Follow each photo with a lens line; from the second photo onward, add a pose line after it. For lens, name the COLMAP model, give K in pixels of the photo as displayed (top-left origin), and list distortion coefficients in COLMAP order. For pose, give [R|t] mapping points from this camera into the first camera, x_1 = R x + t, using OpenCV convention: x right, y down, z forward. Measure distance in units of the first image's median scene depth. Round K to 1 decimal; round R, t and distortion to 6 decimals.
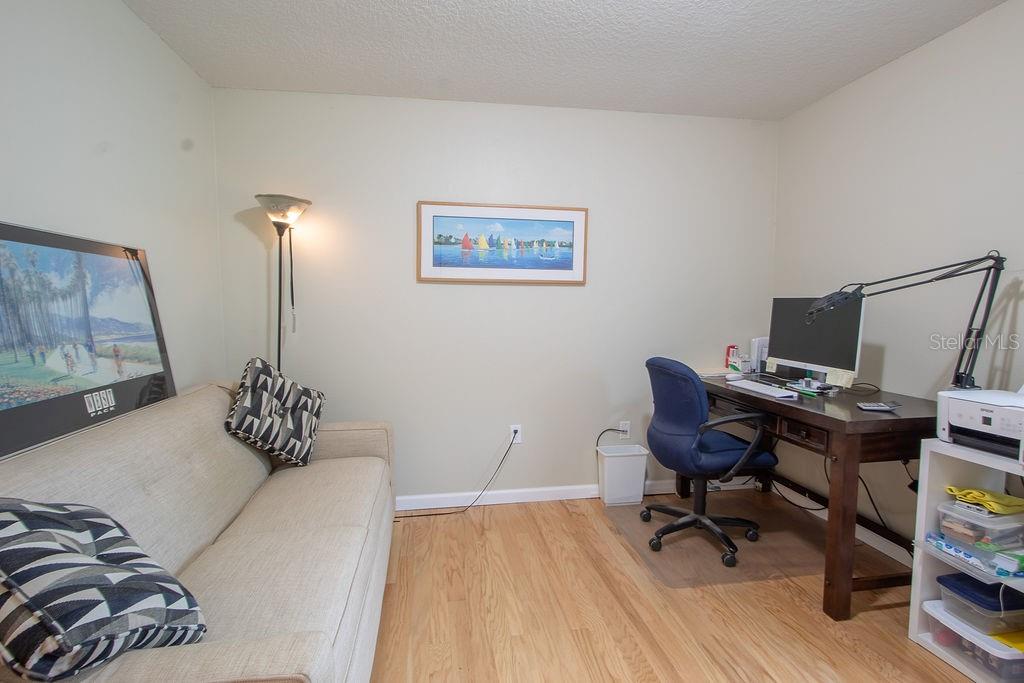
lens RADIAL K [[475.1, 0, 510.8], [0, 475.1, 343.2], [0, 0, 1]] dist [-0.017788, 0.002833]
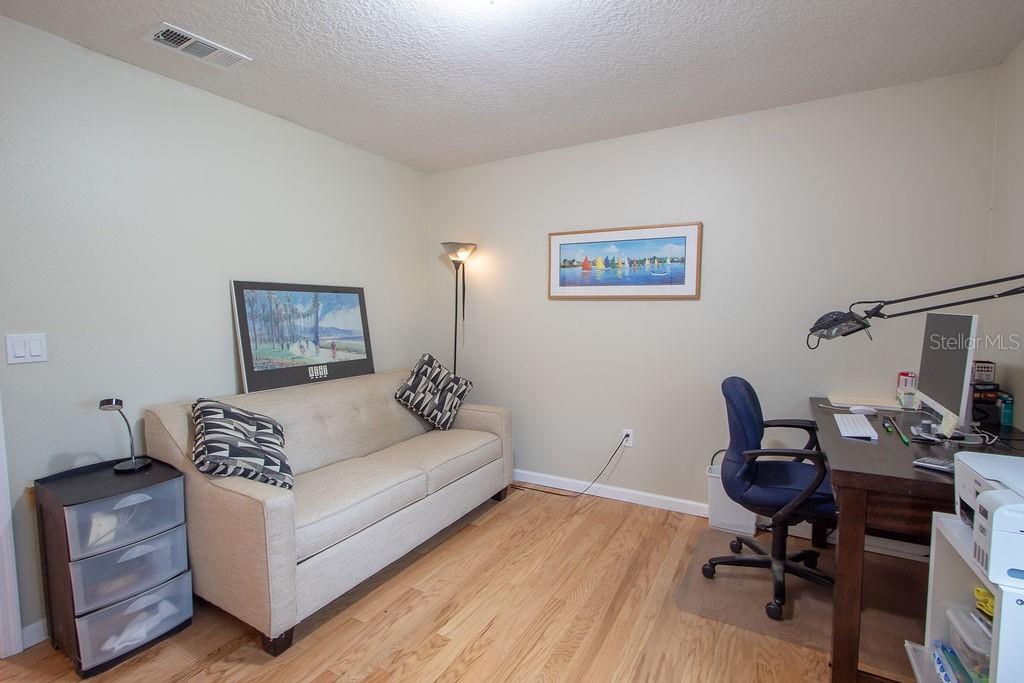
lens RADIAL K [[462.7, 0, 515.8], [0, 462.7, 342.5], [0, 0, 1]] dist [-0.019580, -0.000180]
pose [[0.789985, 0.040415, -0.611793, 0.594257], [-0.045824, 0.998926, 0.006818, -0.028114], [0.611412, 0.022648, 0.790988, 0.012577]]
